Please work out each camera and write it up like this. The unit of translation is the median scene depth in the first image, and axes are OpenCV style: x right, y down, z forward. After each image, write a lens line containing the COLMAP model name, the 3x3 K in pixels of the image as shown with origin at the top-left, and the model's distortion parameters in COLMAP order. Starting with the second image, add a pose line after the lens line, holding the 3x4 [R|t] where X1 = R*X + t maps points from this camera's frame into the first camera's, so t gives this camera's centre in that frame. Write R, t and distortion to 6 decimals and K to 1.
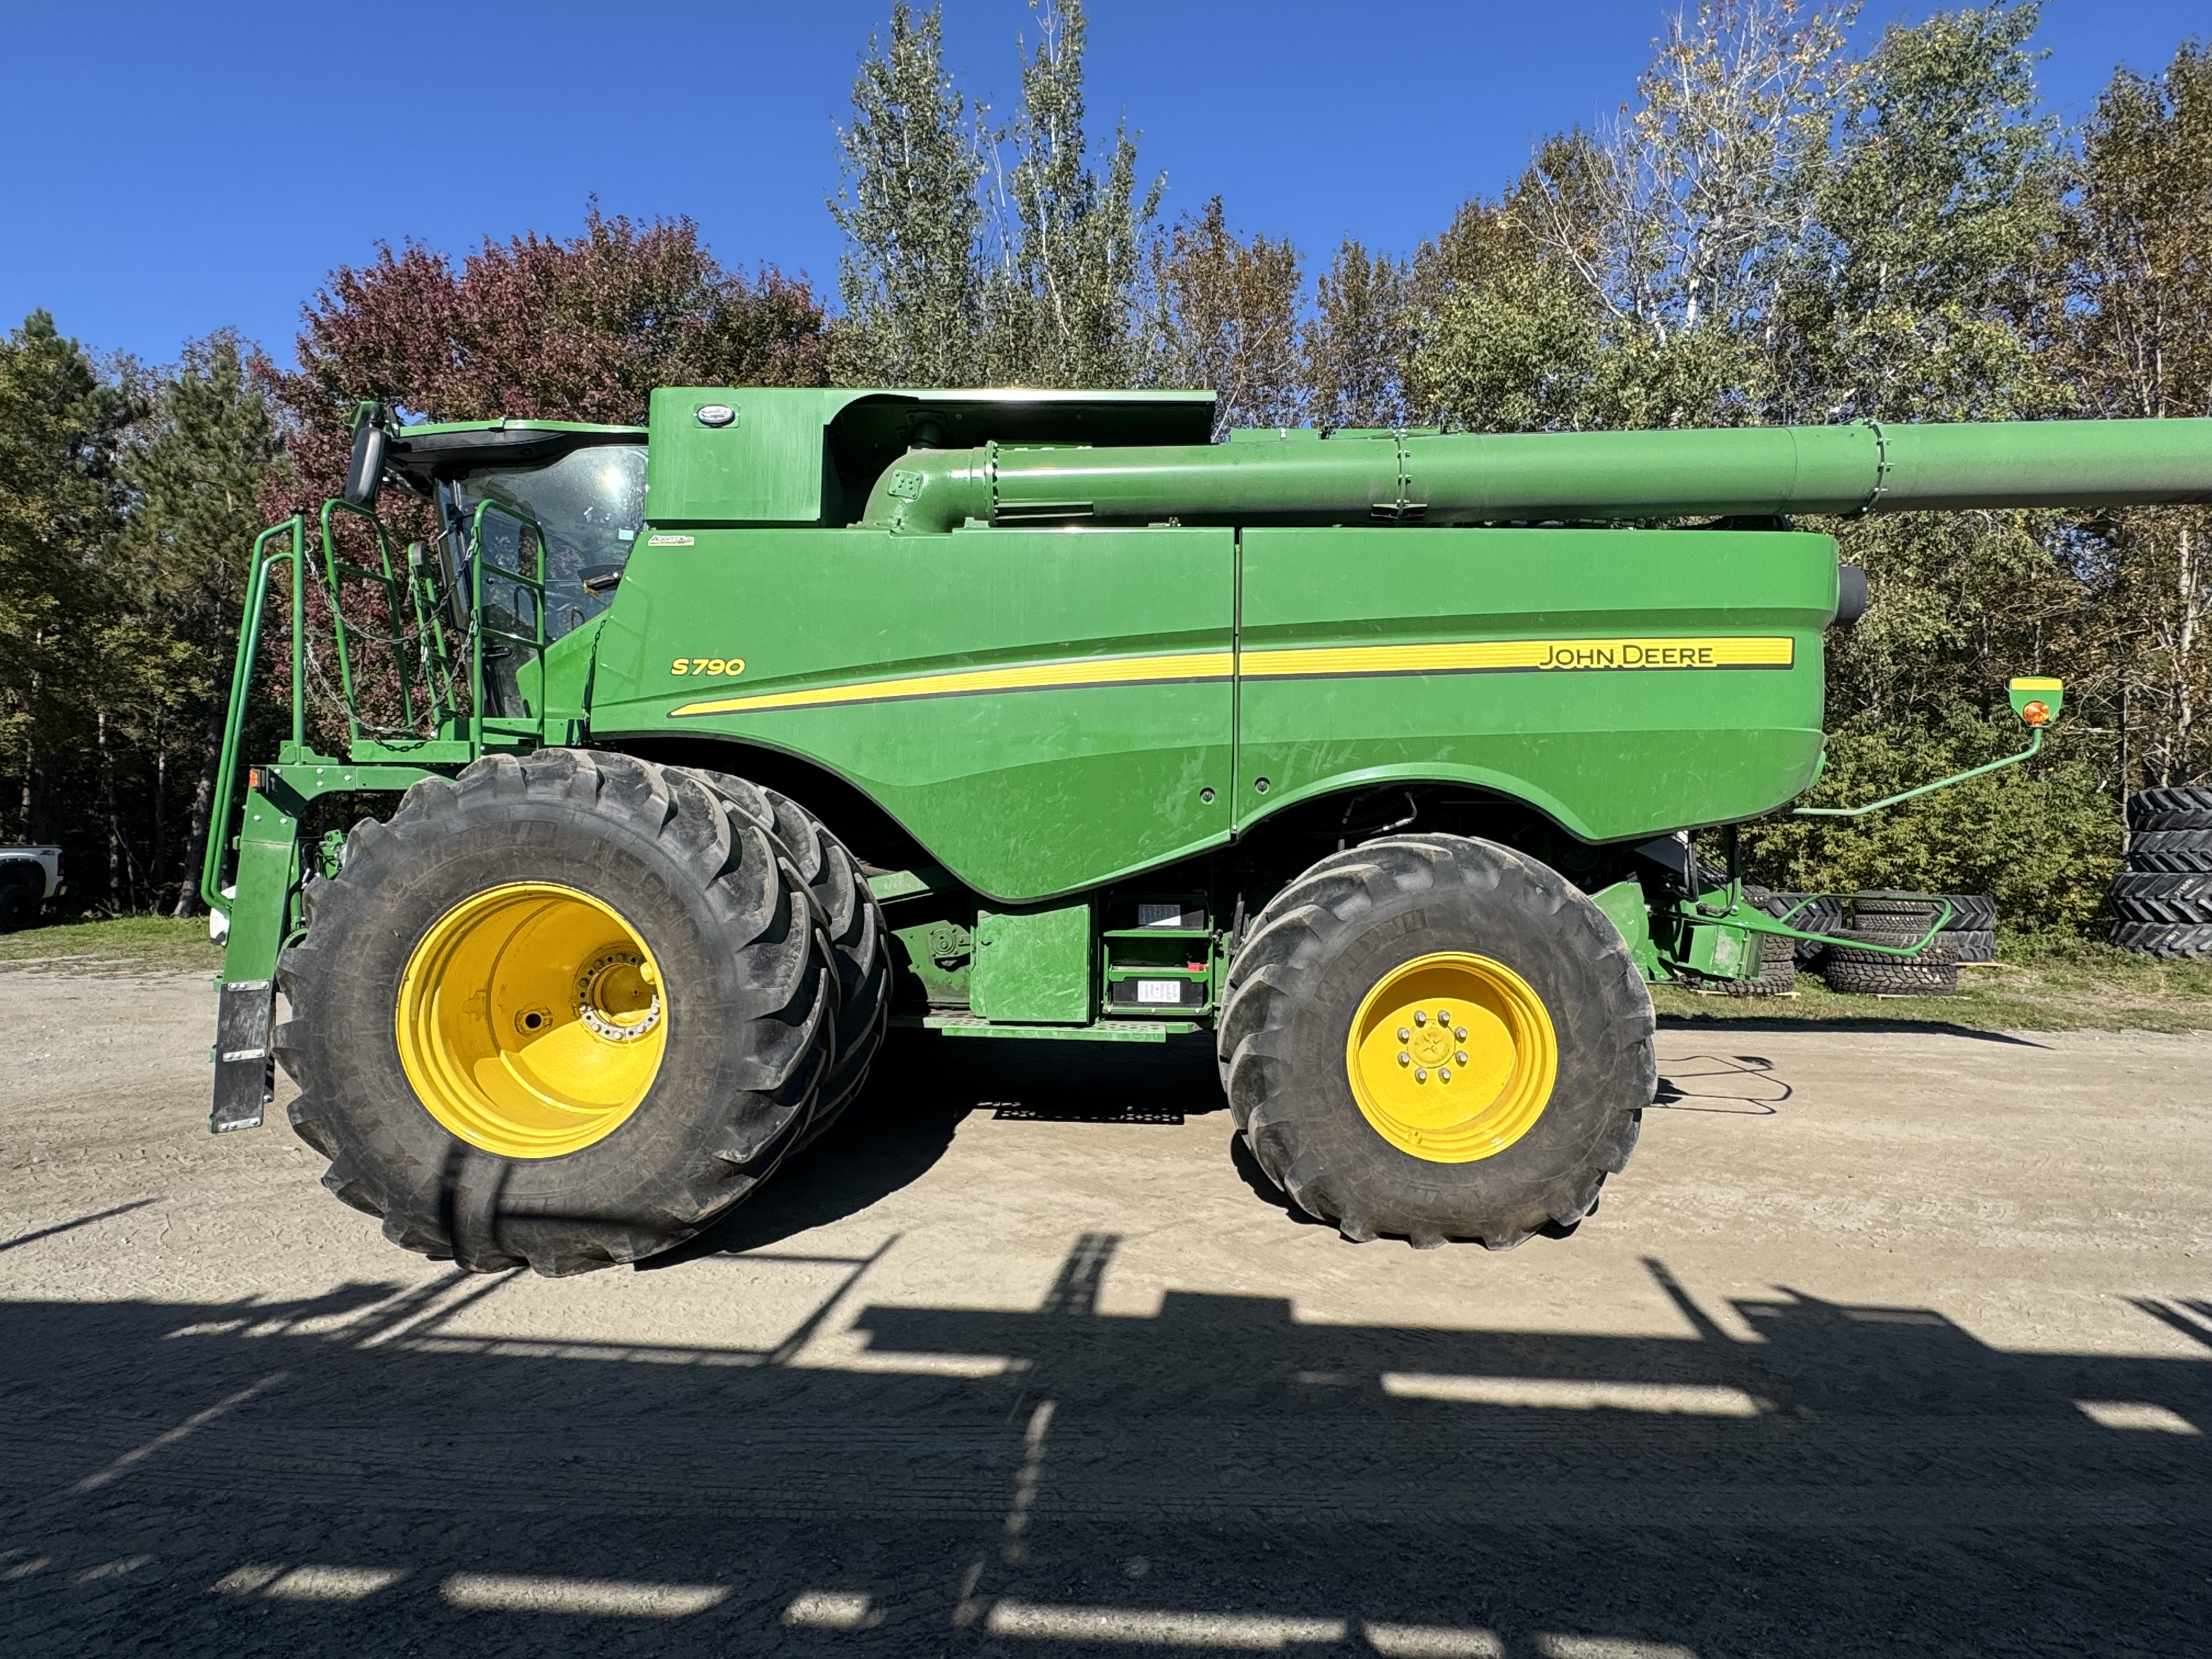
lens RADIAL K [[1313.7, 0, 1113.8], [0, 1313.7, 820.1], [0, 0, 1]] dist [0.005700, -0.001335]
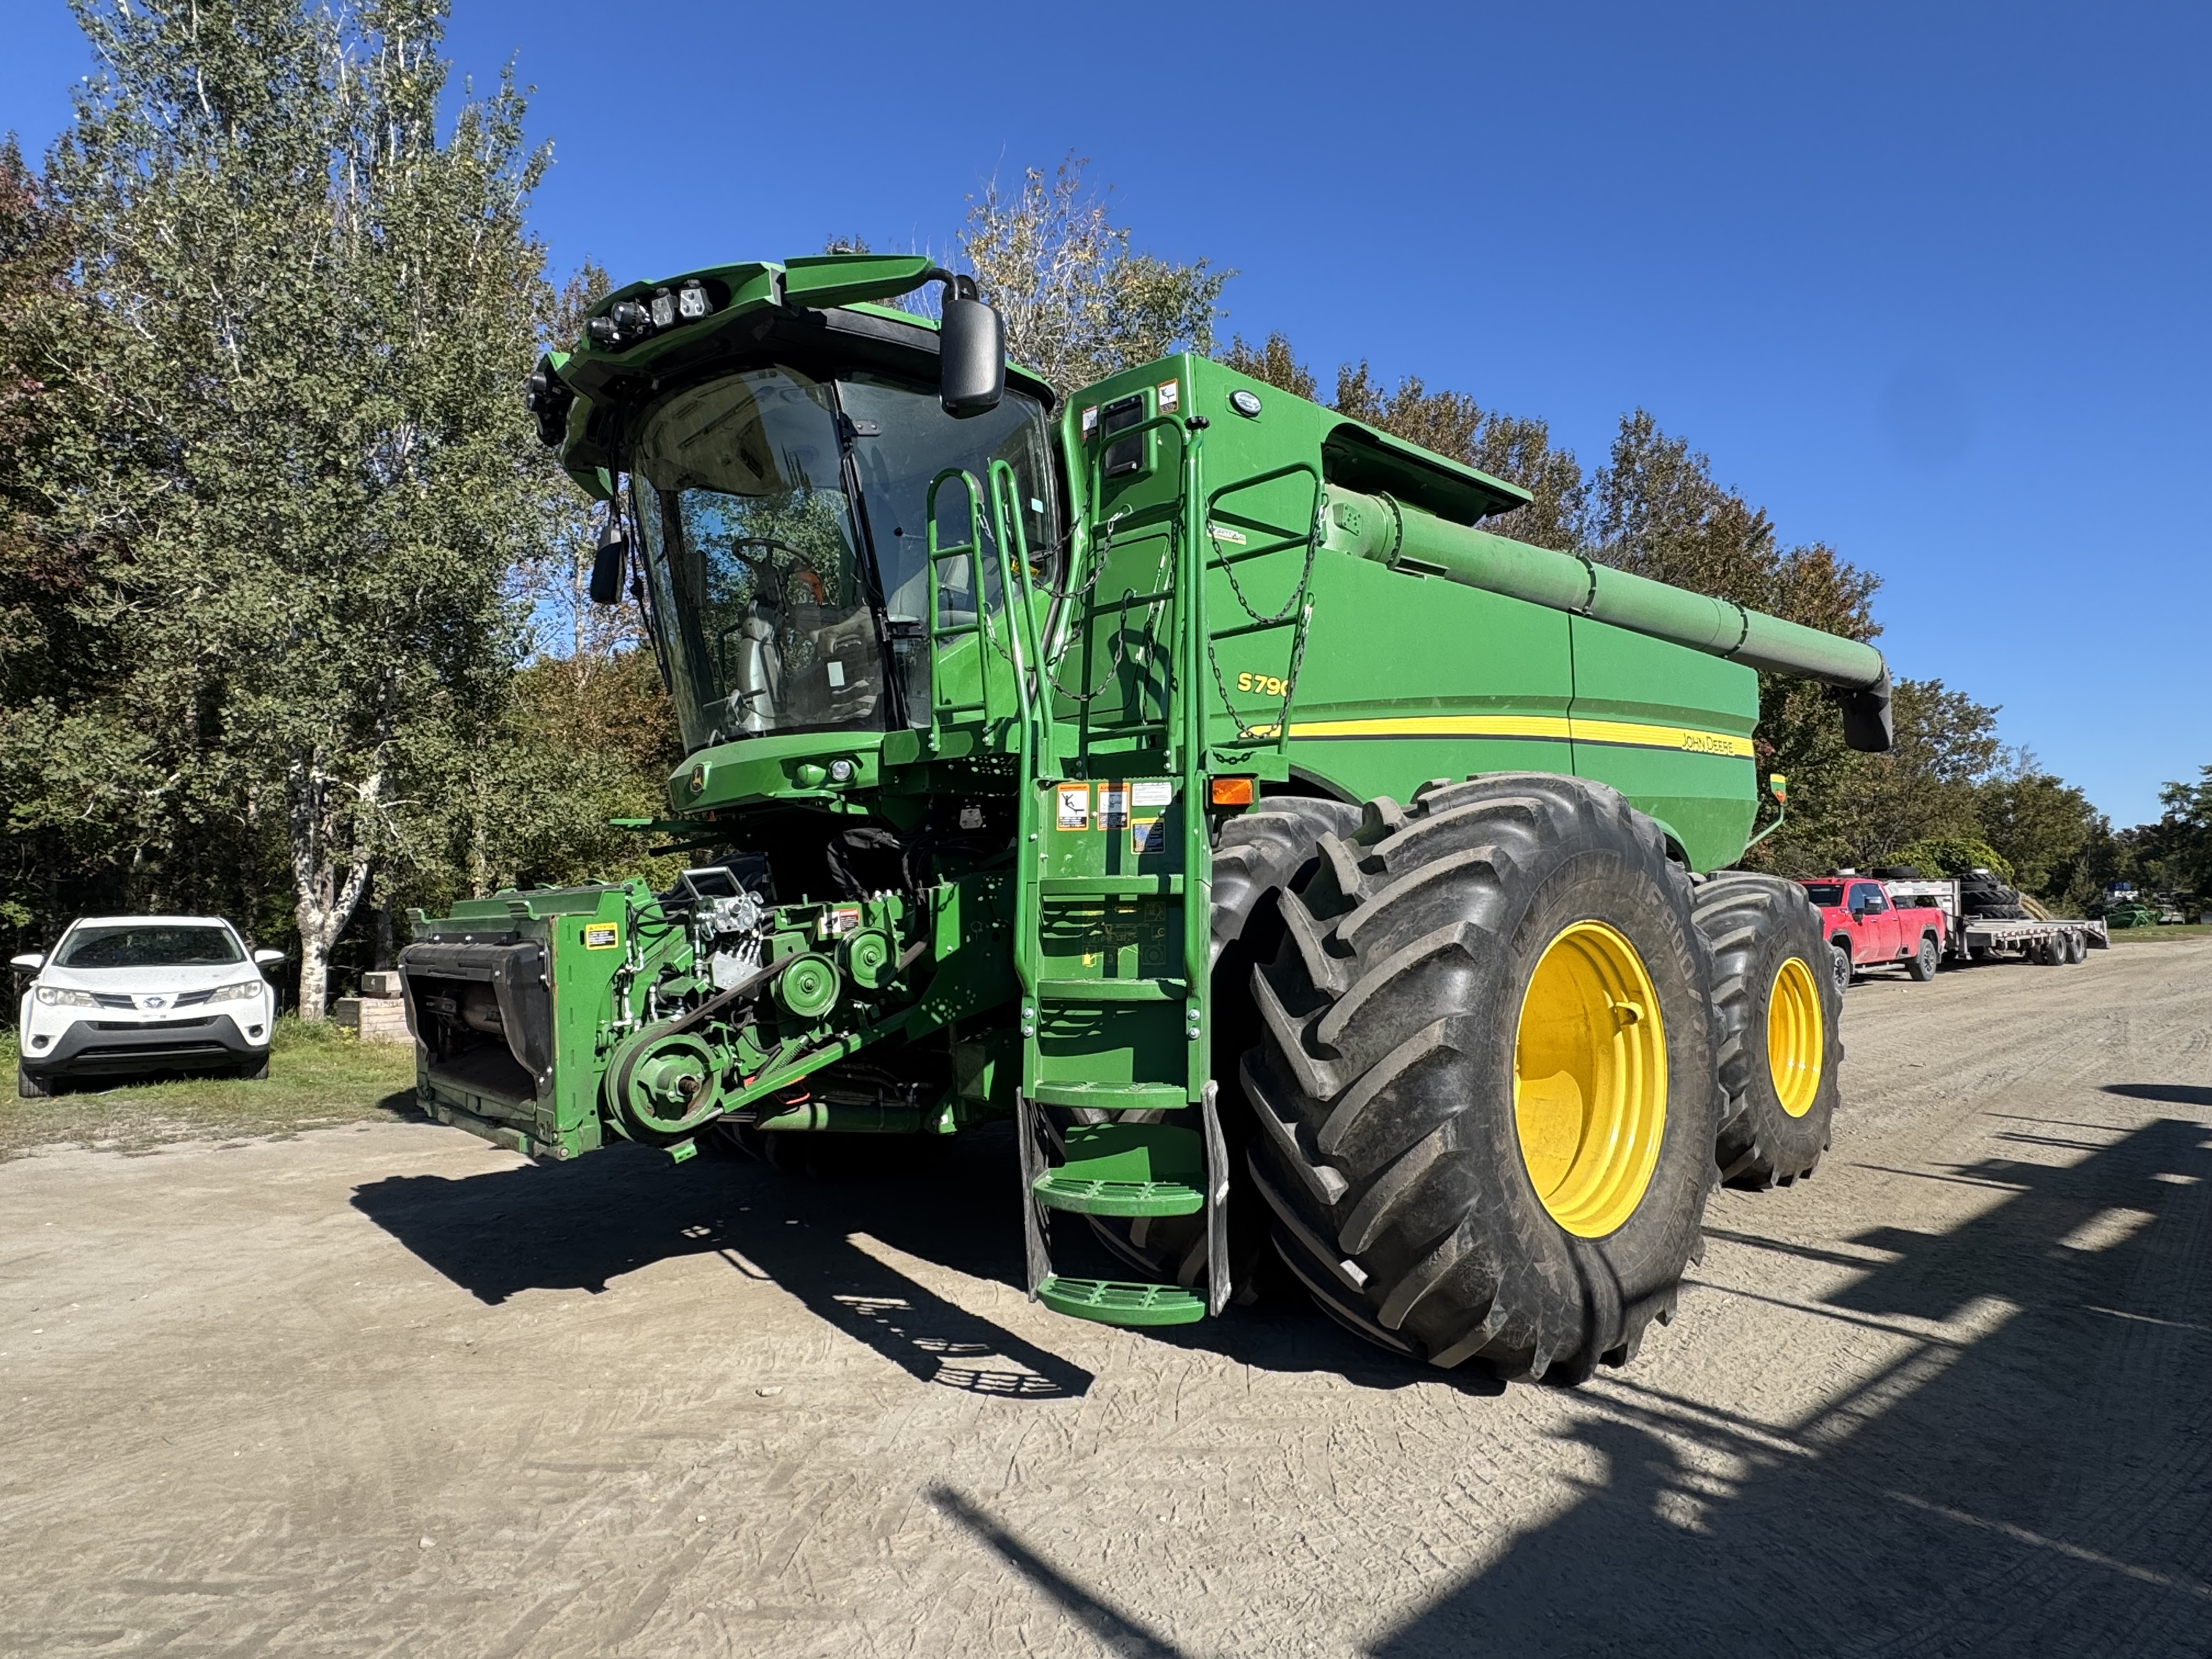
lens RADIAL K [[1313.7, 0, 1108.9], [0, 1313.7, 830.7], [0, 0, 1]] dist [0.005700, -0.001335]
pose [[0.702883, 0.020724, 0.711004, -1.389682], [0.016685, 0.998820, -0.045608, 0.024441], [-0.711110, 0.043921, 0.701707, 0.652288]]
